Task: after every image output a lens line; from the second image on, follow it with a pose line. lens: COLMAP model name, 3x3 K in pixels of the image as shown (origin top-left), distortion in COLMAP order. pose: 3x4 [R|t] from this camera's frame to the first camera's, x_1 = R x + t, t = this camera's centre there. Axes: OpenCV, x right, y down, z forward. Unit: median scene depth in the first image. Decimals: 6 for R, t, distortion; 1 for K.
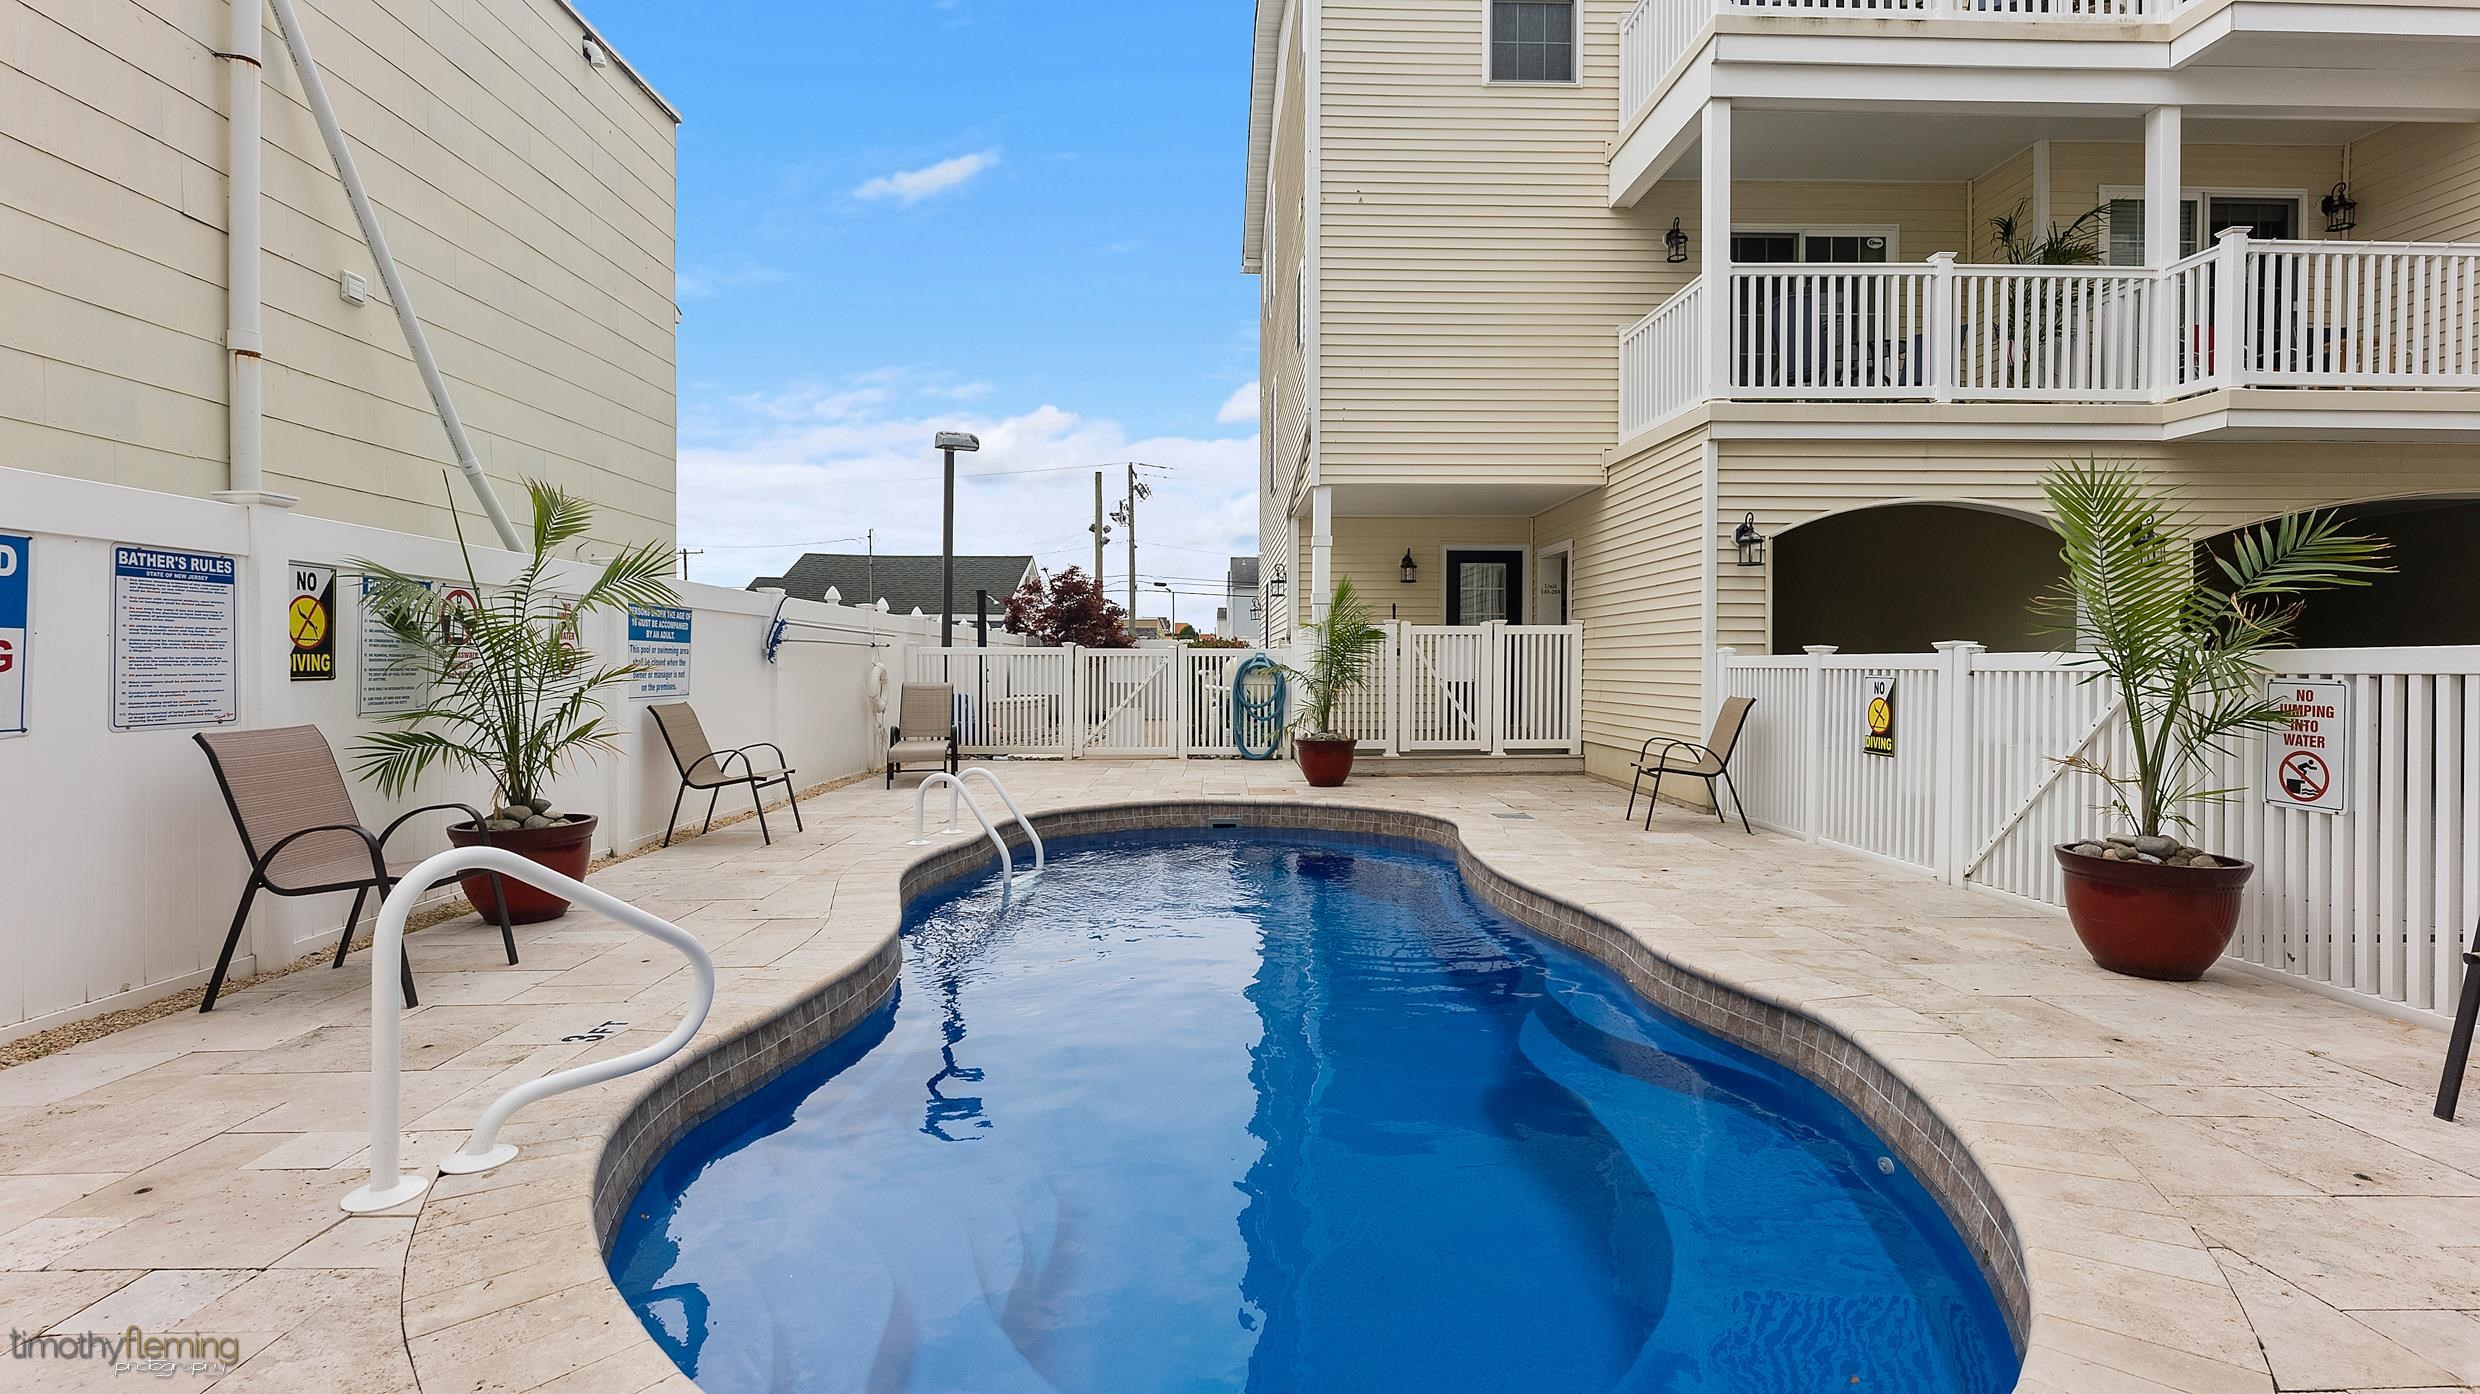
lens RADIAL K [[1112.0, 0, 1233.7], [0, 1112.0, 676.5], [0, 0, 1]] dist [-0.006849, 0.000621]
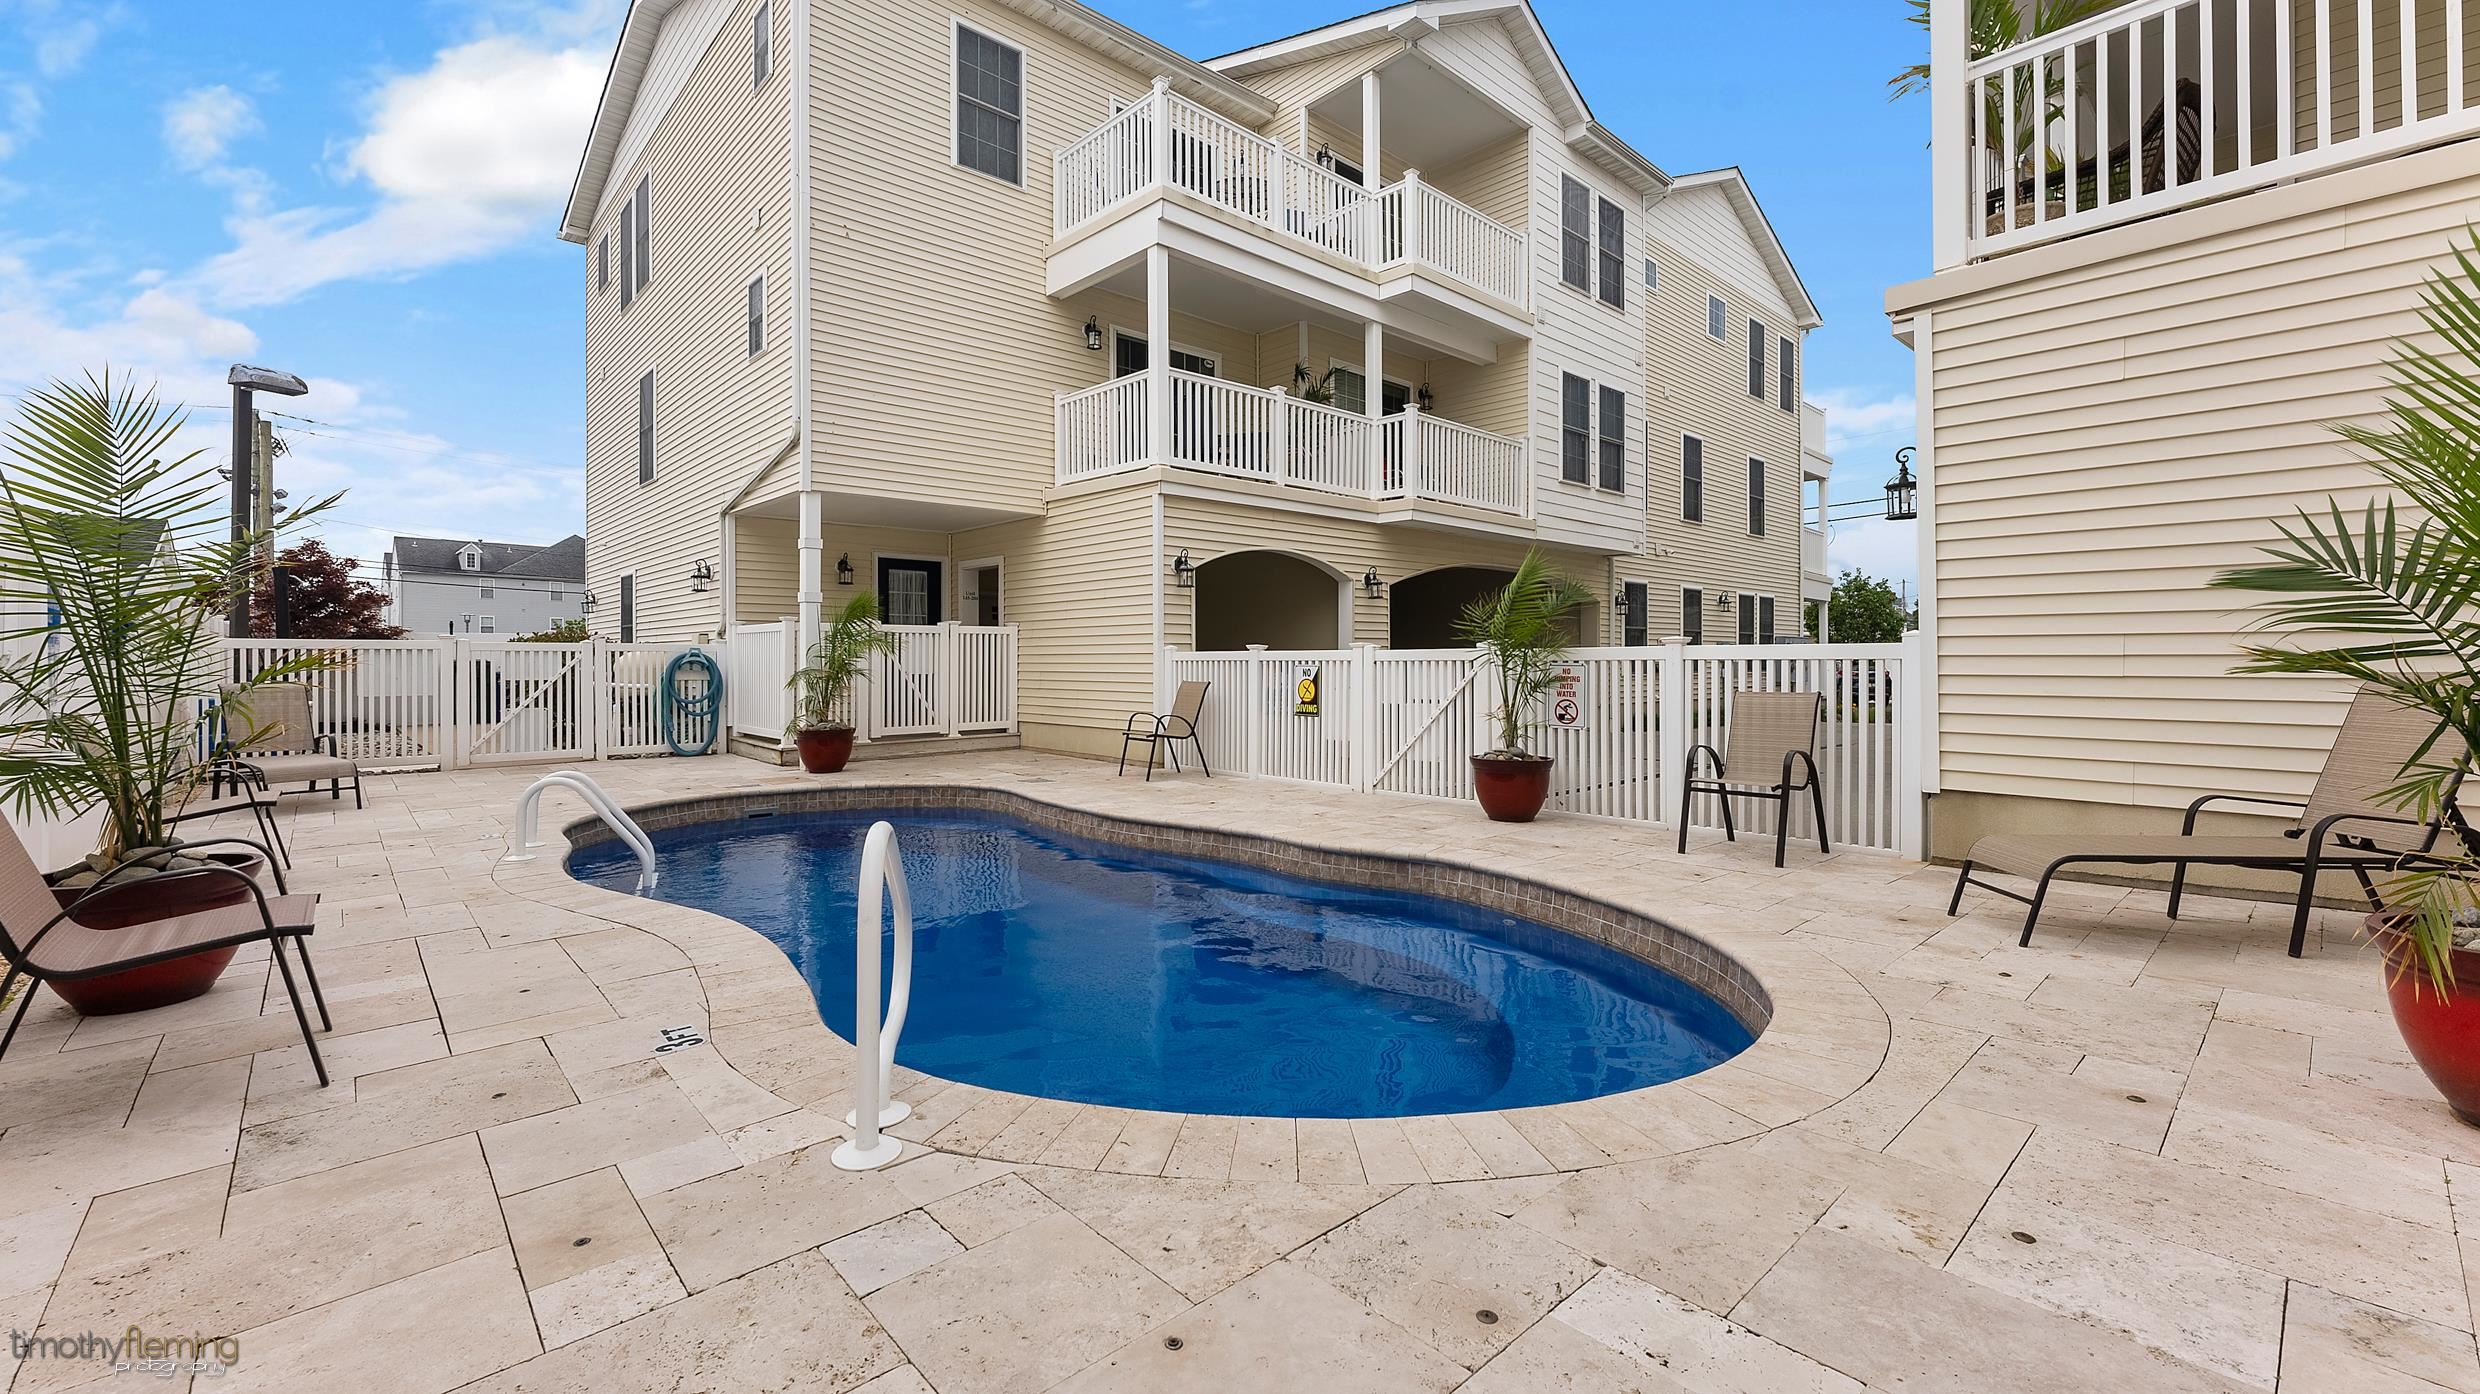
lens RADIAL K [[1003.1, 0, 1242.0], [0, 1003.1, 660.1], [0, 0, 1]] dist [-0.011249, -0.000391]
pose [[0.749115, -0.001502, 0.662439, -0.308990], [0.009472, 0.999919, -0.008444, 0.002772], [-0.662373, 0.012600, 0.749069, 0.012494]]
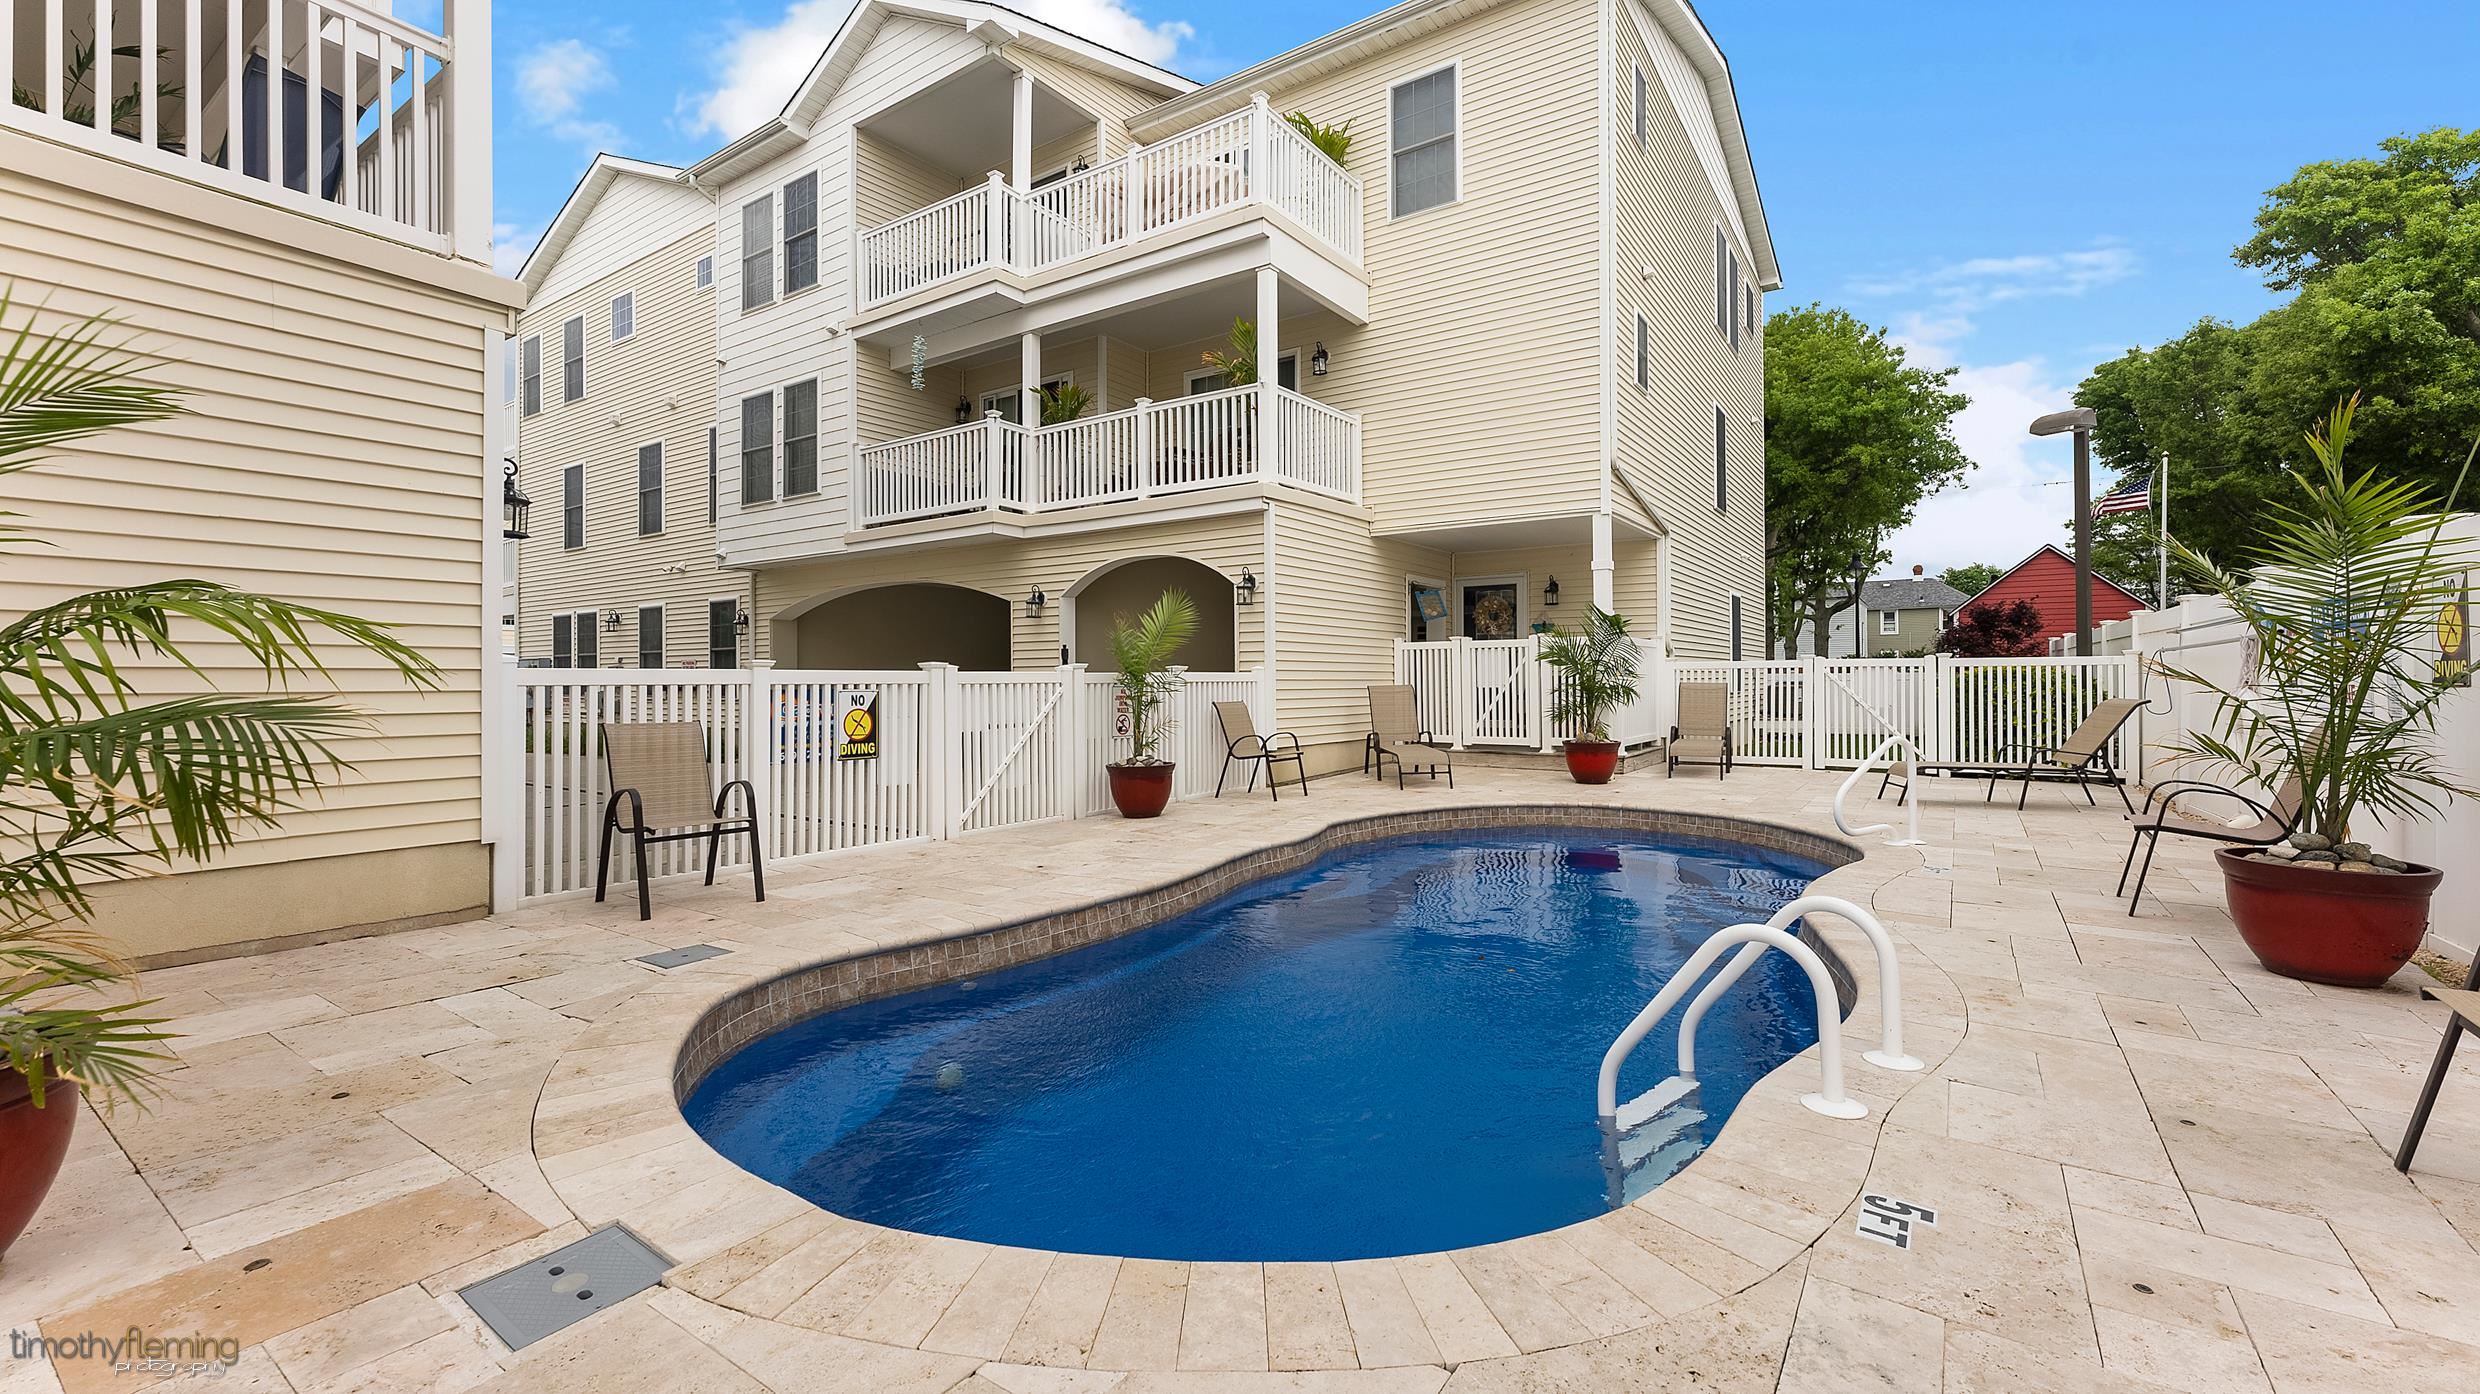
lens RADIAL K [[1003.1, 0, 1242.1], [0, 1003.1, 682.8], [0, 0, 1]] dist [-0.011249, -0.000391]
pose [[-0.811310, 0.002895, 0.584609, -0.249638], [0.011276, 0.999879, 0.010696, -0.010544], [-0.584507, 0.015270, -0.811245, 1.209305]]
